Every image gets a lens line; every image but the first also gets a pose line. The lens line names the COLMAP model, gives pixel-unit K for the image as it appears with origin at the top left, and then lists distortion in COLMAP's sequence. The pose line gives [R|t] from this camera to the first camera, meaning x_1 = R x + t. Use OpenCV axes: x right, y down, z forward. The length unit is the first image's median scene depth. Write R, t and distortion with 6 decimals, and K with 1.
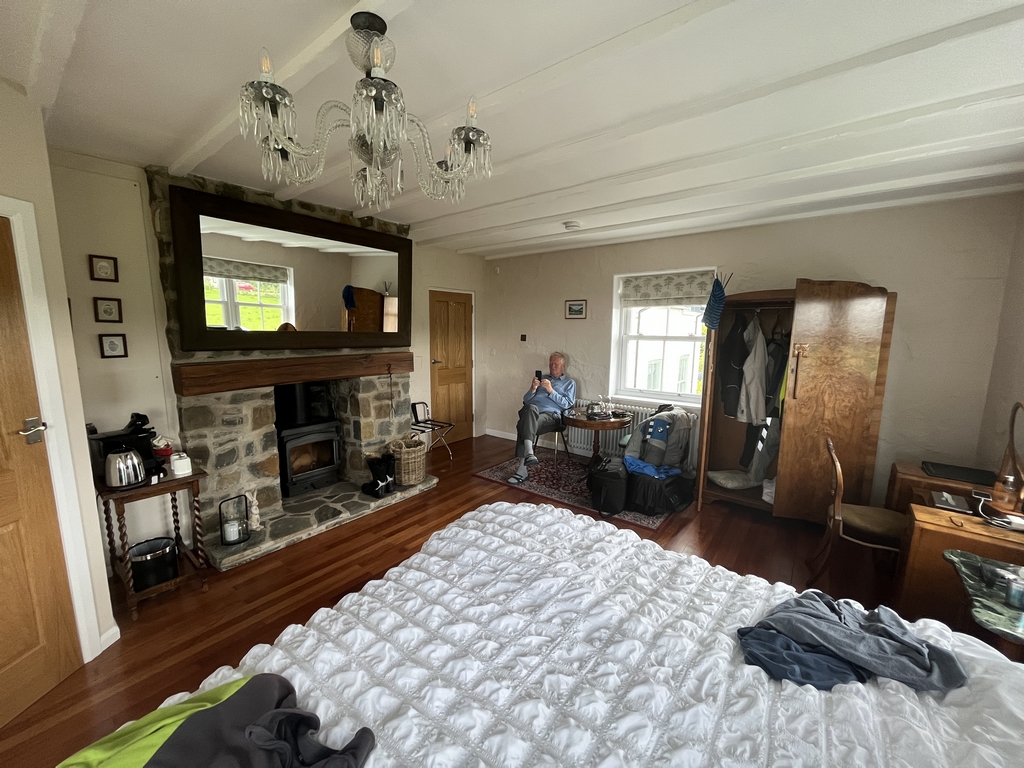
lens RADIAL K [[410.2, 0, 509.8], [0, 410.2, 383.6], [0, 0, 1]] dist [-0.001099, -0.001974]
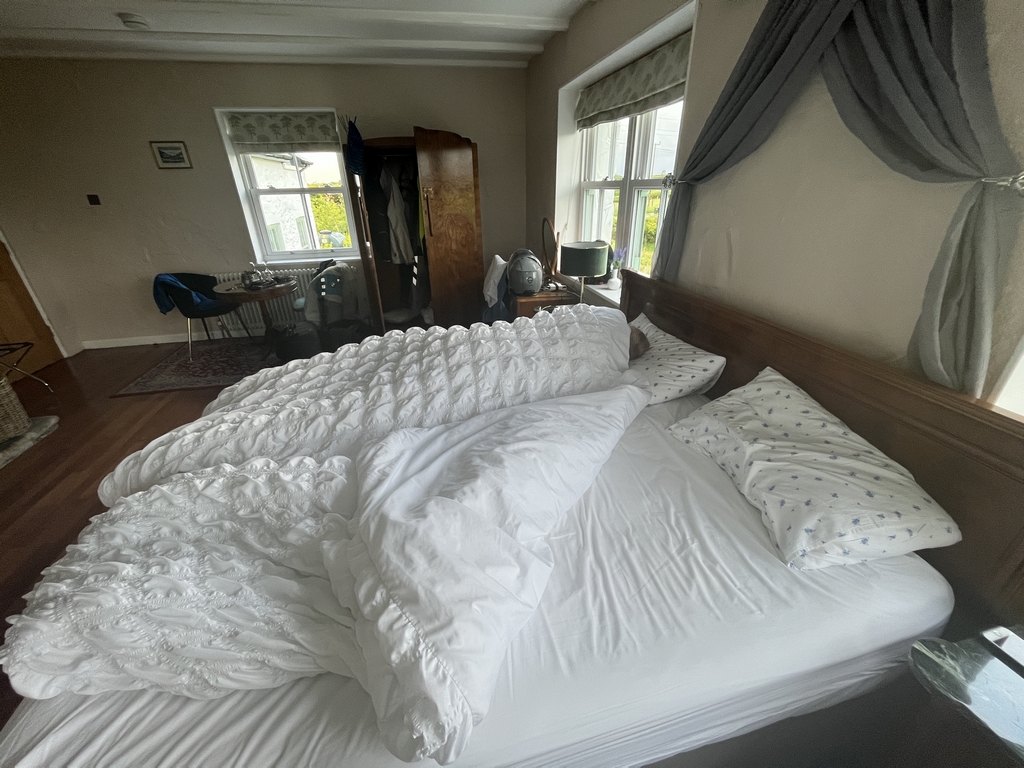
lens RADIAL K [[410.2, 0, 510.0], [0, 410.2, 382.2], [0, 0, 1]] dist [-0.001099, -0.001974]
pose [[0.635579, -0.353941, 0.686123, -0.141351], [0.131743, 0.925407, 0.355339, 0.030152], [-0.760712, -0.135455, 0.634798, -0.032905]]
